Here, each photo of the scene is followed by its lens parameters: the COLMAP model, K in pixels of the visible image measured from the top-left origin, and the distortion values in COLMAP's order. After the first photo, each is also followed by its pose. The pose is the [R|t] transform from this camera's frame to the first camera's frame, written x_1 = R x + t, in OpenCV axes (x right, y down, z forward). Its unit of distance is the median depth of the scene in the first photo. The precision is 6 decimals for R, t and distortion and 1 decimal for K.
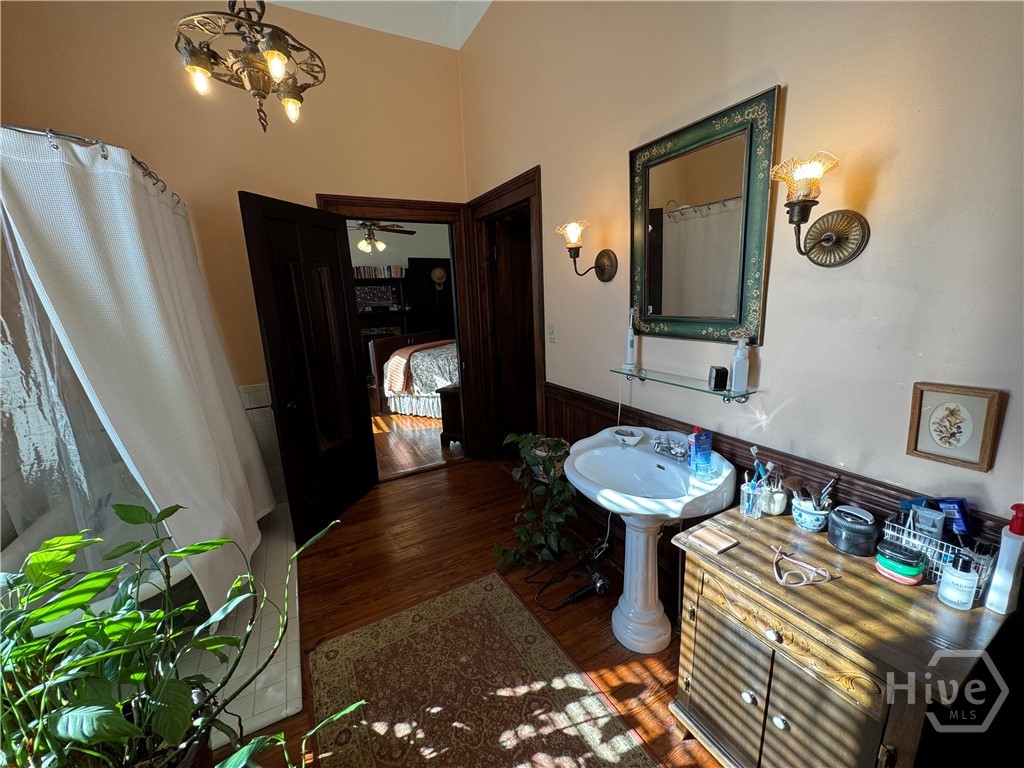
lens RADIAL K [[405.8, 0, 514.5], [0, 405.8, 378.2], [0, 0, 1]] dist [-0.003339, -0.000430]
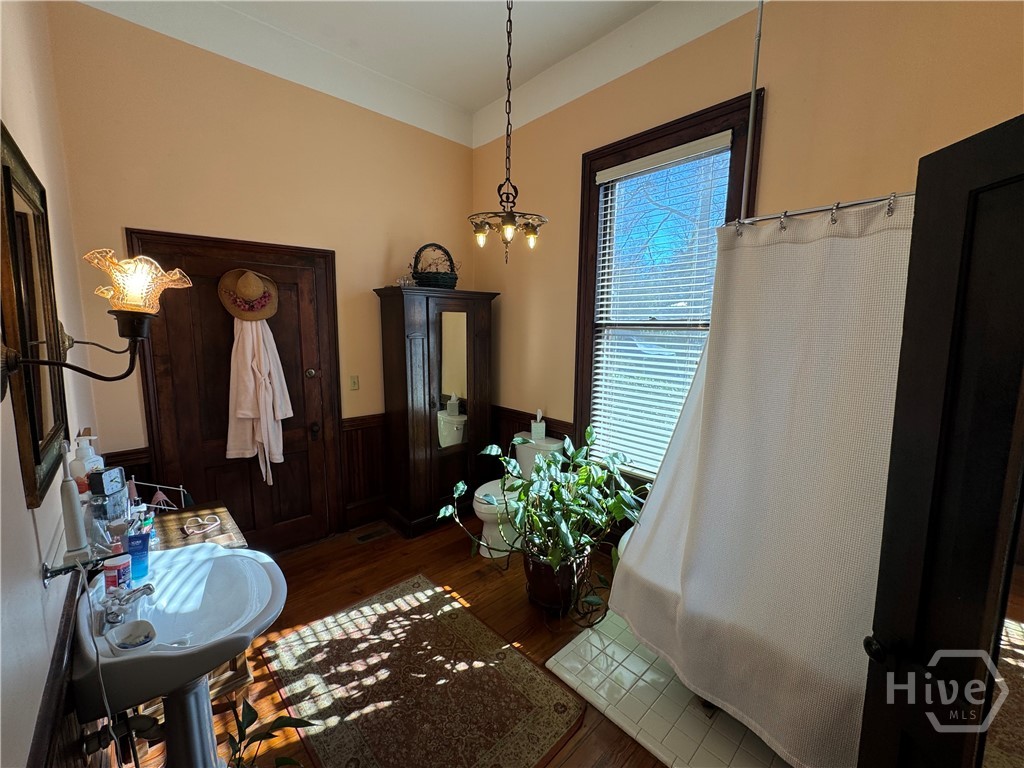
lens RADIAL K [[405.8, 0, 509.4], [0, 405.8, 380.6], [0, 0, 1]] dist [-0.003339, -0.000430]
pose [[-0.970773, 0.068882, -0.229903, -0.177721], [-0.011676, 0.943239, 0.331910, -0.514388], [0.239716, 0.324894, -0.914866, 1.943621]]
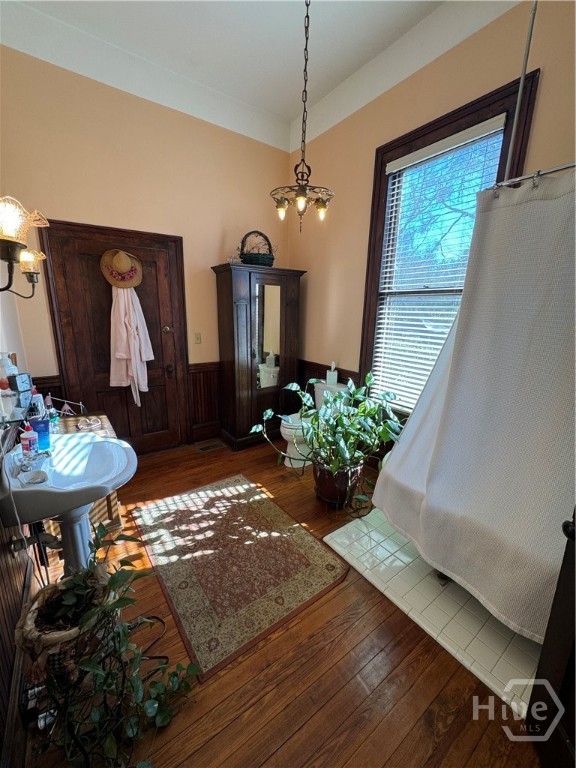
lens RADIAL K [[304.4, 0, 286.6], [0, 304.4, 382.0], [0, 0, 1]] dist [-0.003339, -0.000430]
pose [[-0.992913, 0.052438, -0.106645, -0.262373], [0.002774, 0.907367, 0.420330, -0.416604], [0.118808, 0.417056, -0.901082, 1.982884]]
